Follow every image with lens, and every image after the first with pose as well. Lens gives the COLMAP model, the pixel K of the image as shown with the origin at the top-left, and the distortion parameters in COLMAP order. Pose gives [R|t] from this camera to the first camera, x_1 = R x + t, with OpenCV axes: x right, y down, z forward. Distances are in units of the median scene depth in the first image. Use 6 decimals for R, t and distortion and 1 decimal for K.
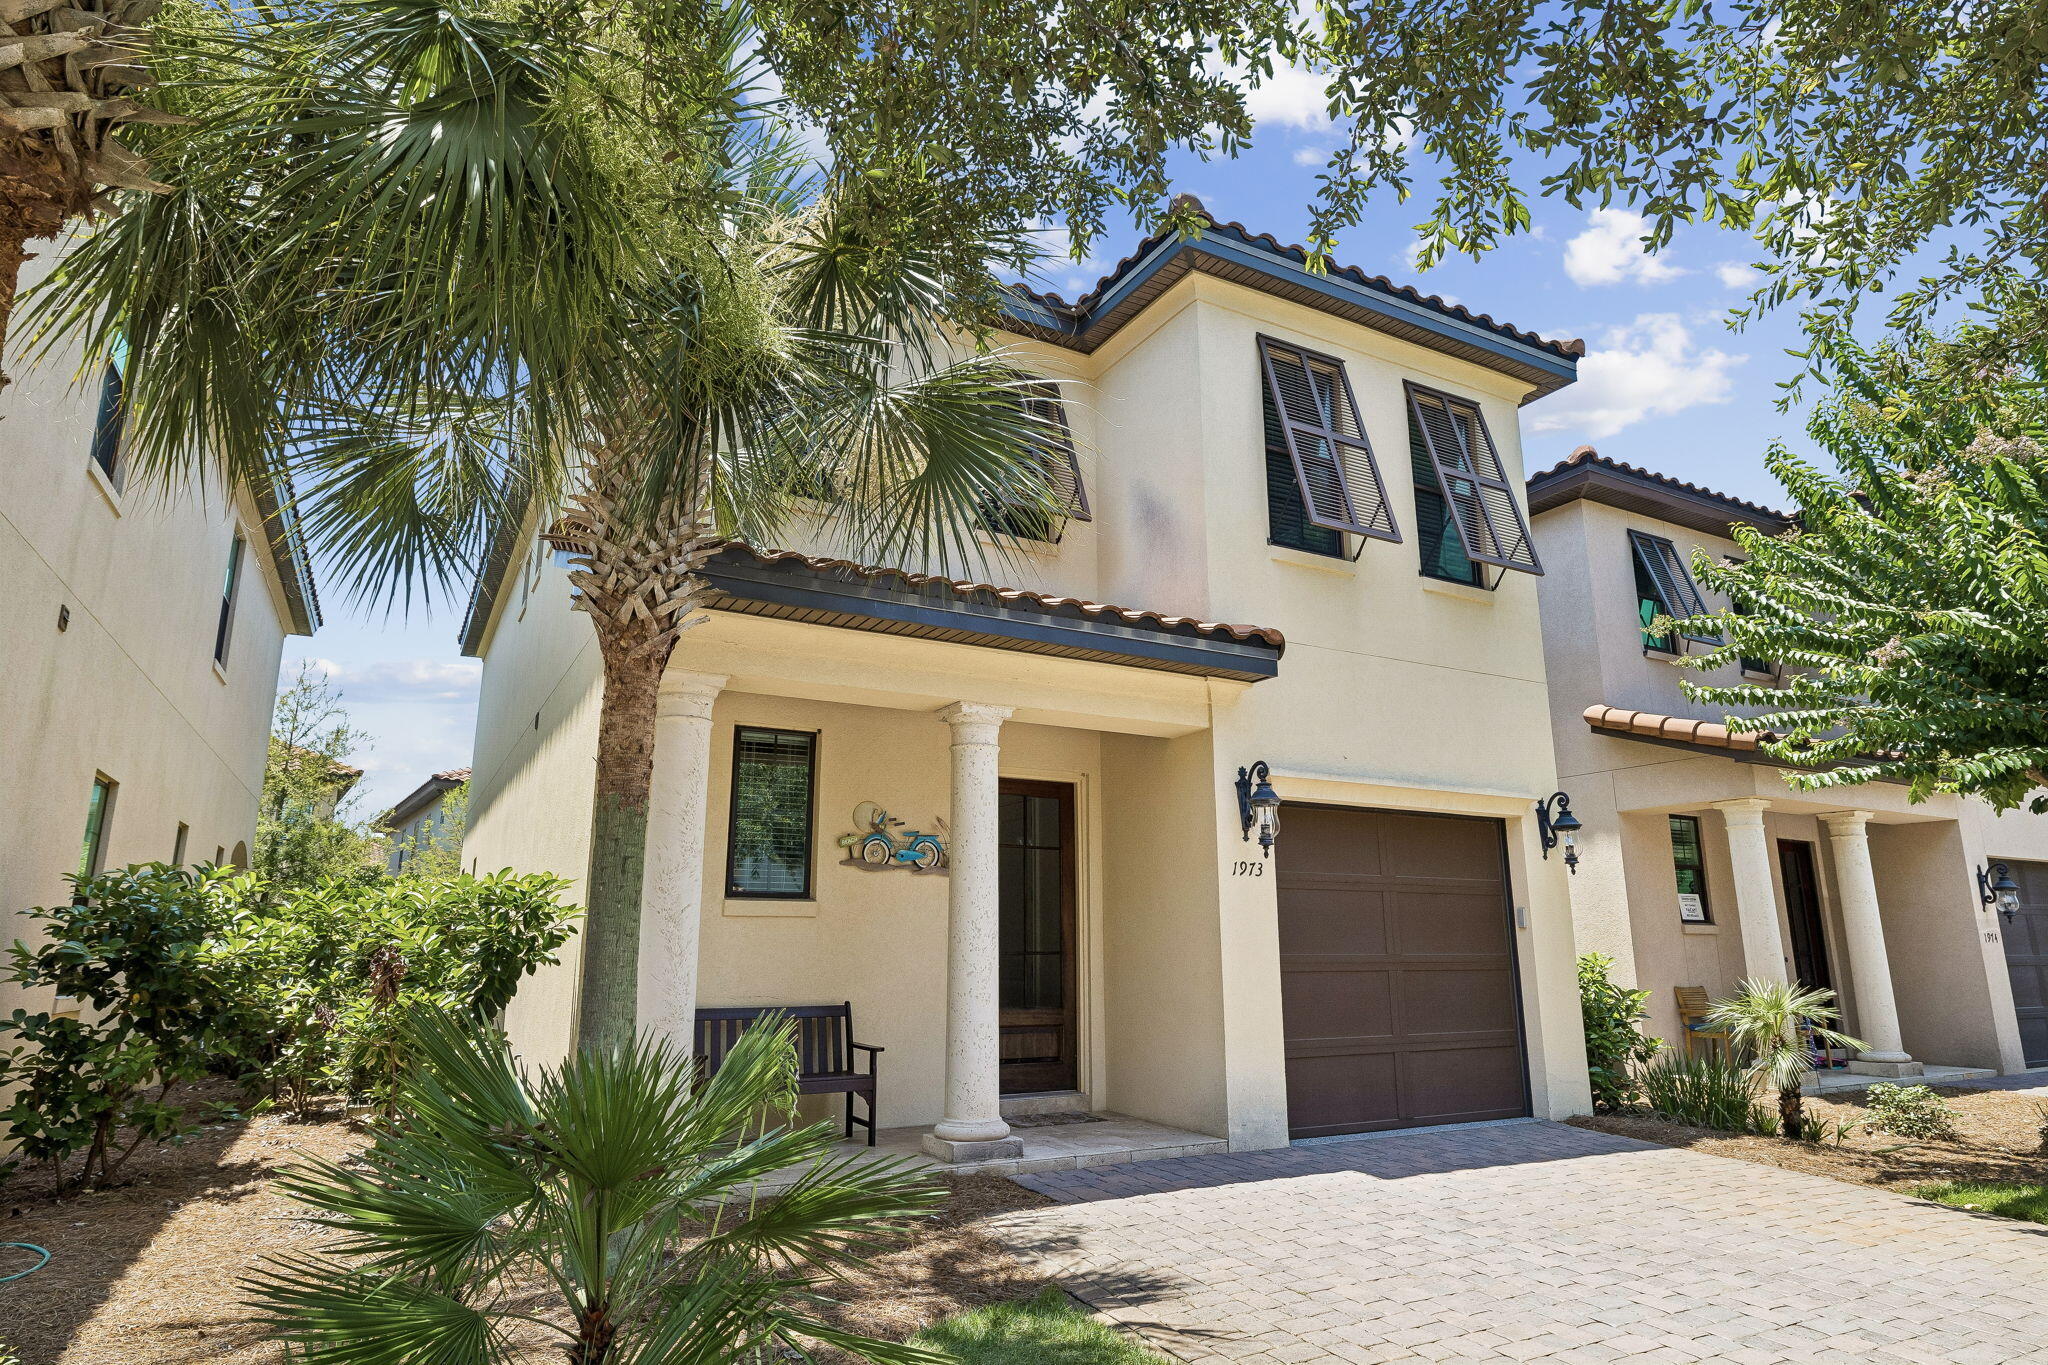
lens RADIAL K [[1163.0, 0, 1024.0], [0, 1163.0, 682.5], [0, 0, 1]] dist [-0.002304, -0.000275]
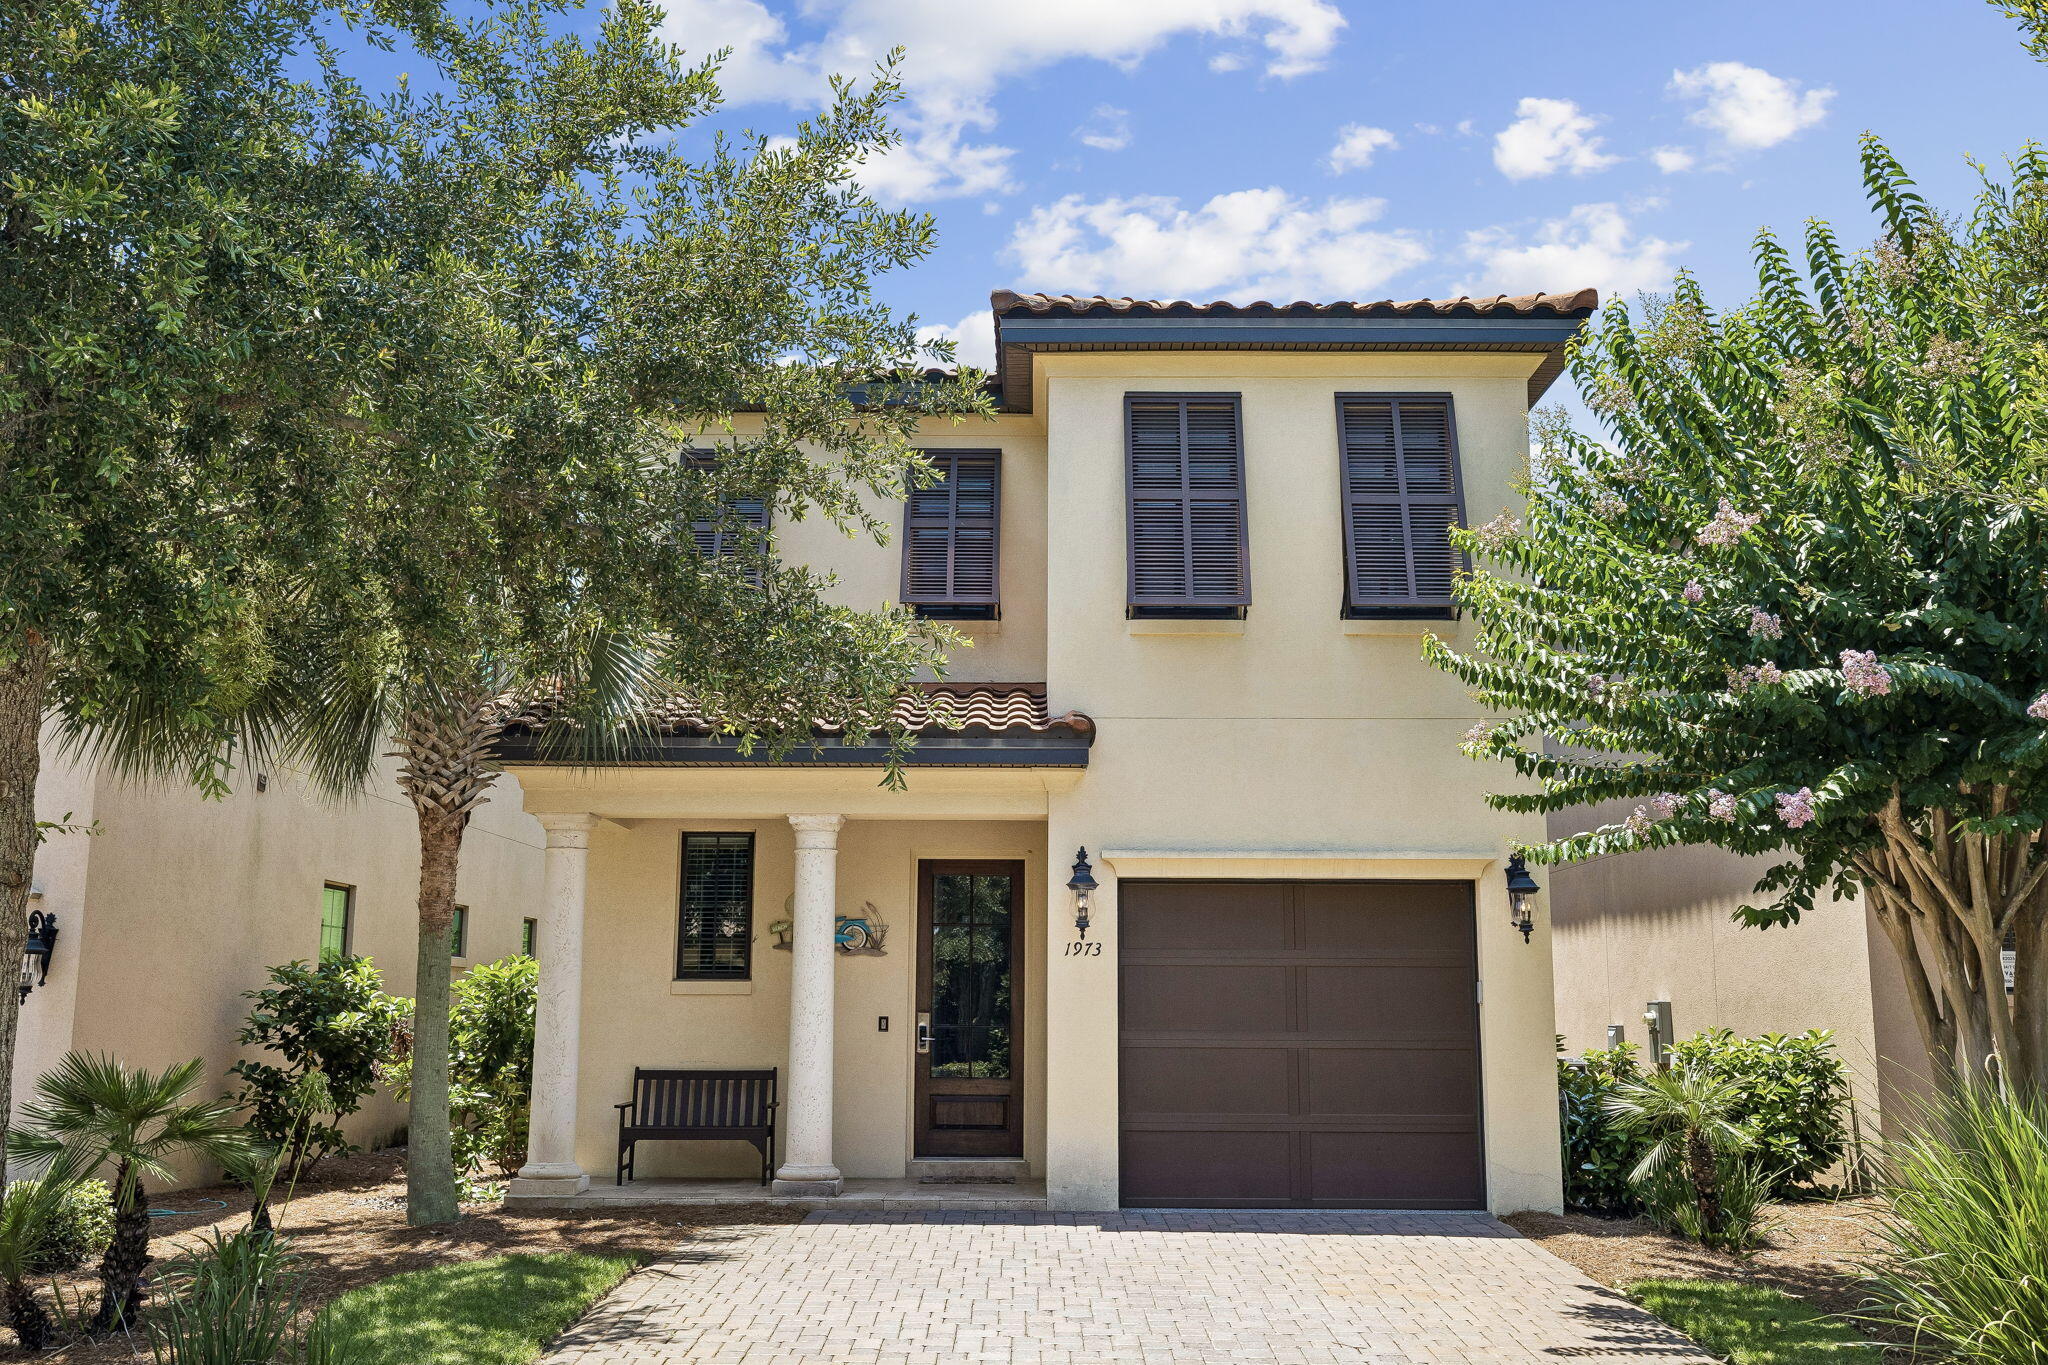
lens RADIAL K [[1861.4, 0, 1024.0], [0, 1861.4, 682.5], [0, 0, 1]] dist [0.003850, 0.004720]
pose [[0.872948, -0.079269, -0.481329, 0.955716], [0.105477, 0.994039, 0.027589, -0.127302], [0.476273, -0.074853, 0.876106, -0.462456]]
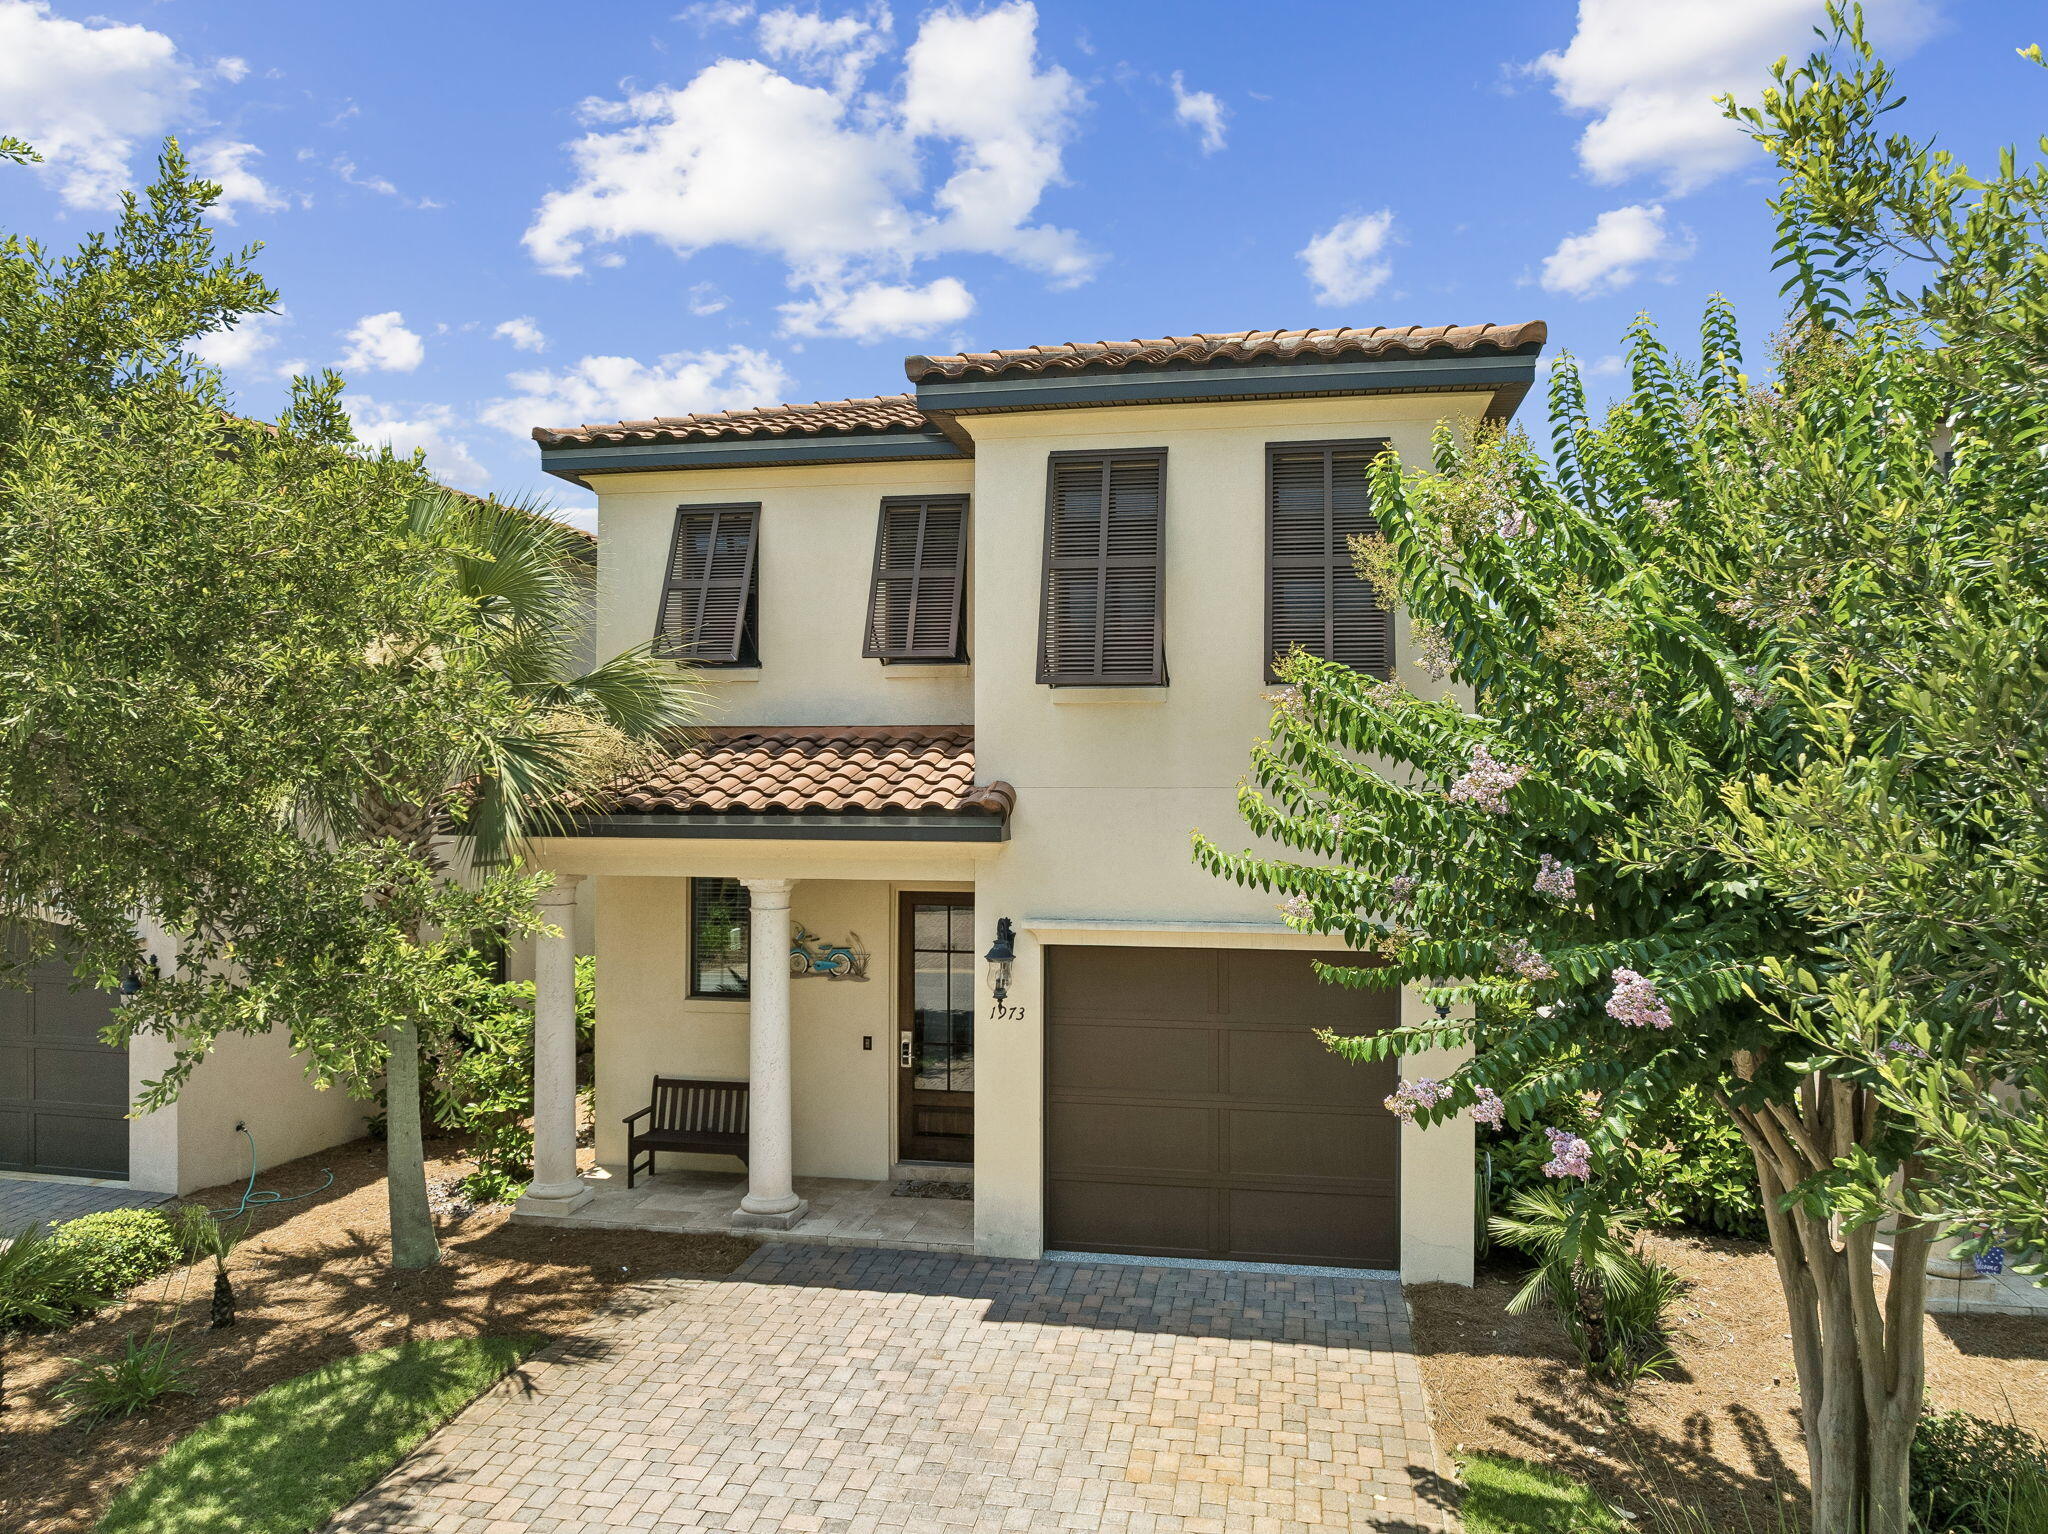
lens RADIAL K [[1454.0, 0, 1024.0], [0, 1454.0, 767.0], [0, 0, 1]] dist [-0.037464, -0.002370]
pose [[0.773617, -0.006878, -0.633616, 1.045240], [0.142941, 0.976061, 0.163930, -0.276734], [0.617320, -0.217389, 0.756081, 0.036279]]
